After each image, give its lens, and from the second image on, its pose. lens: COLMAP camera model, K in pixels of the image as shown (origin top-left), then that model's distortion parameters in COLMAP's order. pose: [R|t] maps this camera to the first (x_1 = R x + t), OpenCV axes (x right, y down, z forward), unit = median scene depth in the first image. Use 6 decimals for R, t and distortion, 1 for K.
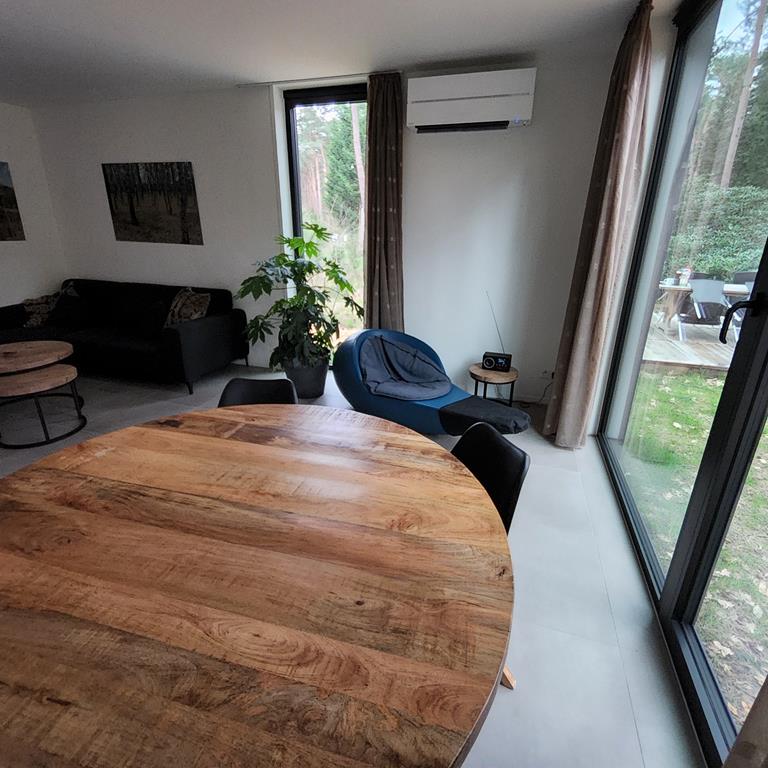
lens RADIAL K [[412.8, 0, 392.5], [0, 412.8, 365.1], [0, 0, 1]] dist [0.028794, -0.016984]
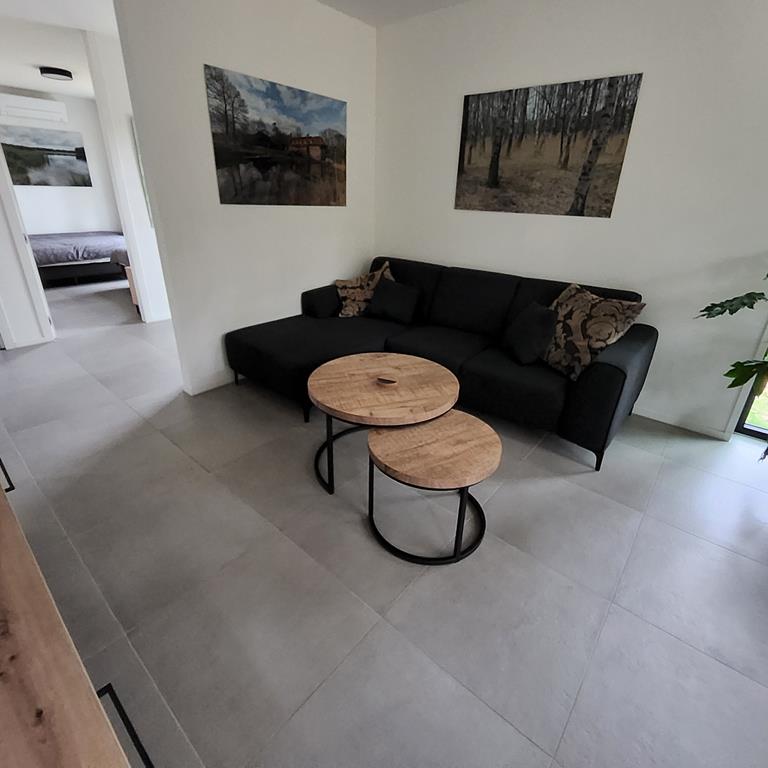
lens RADIAL K [[412.8, 0, 392.5], [0, 412.8, 365.1], [0, 0, 1]] dist [0.028794, -0.016984]
pose [[0.925755, 0.155242, -0.344787, -0.505449], [-0.136855, 0.987578, 0.077208, -0.075090], [0.352490, -0.024290, 0.935500, 0.297211]]
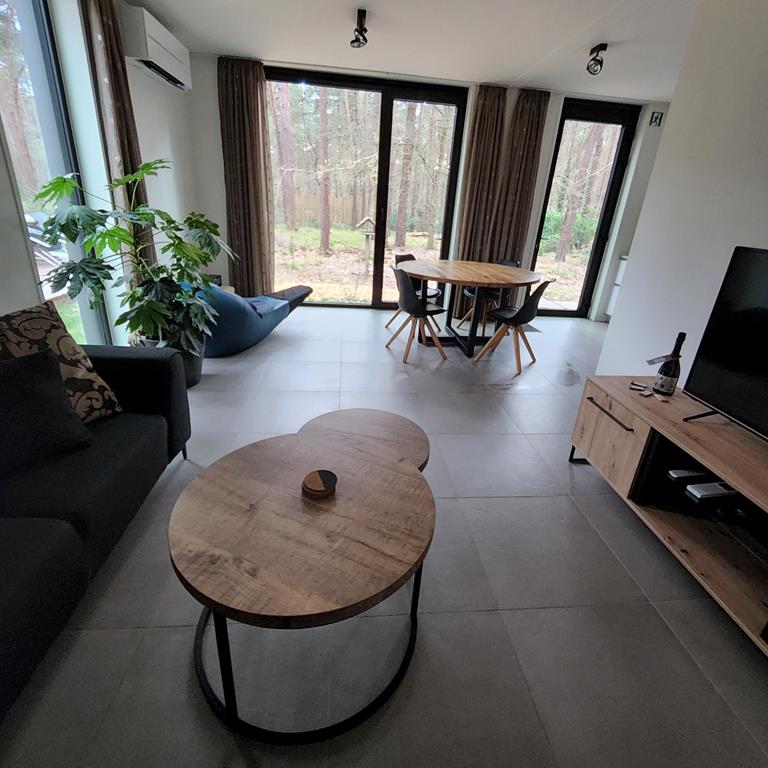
lens RADIAL K [[412.8, 0, 392.5], [0, 412.8, 365.1], [0, 0, 1]] dist [0.028794, -0.016984]
pose [[-0.397470, -0.377058, 0.836567, -0.891570], [0.227191, 0.842853, 0.487834, -0.219305], [-0.889045, 0.383960, -0.249345, 0.712599]]
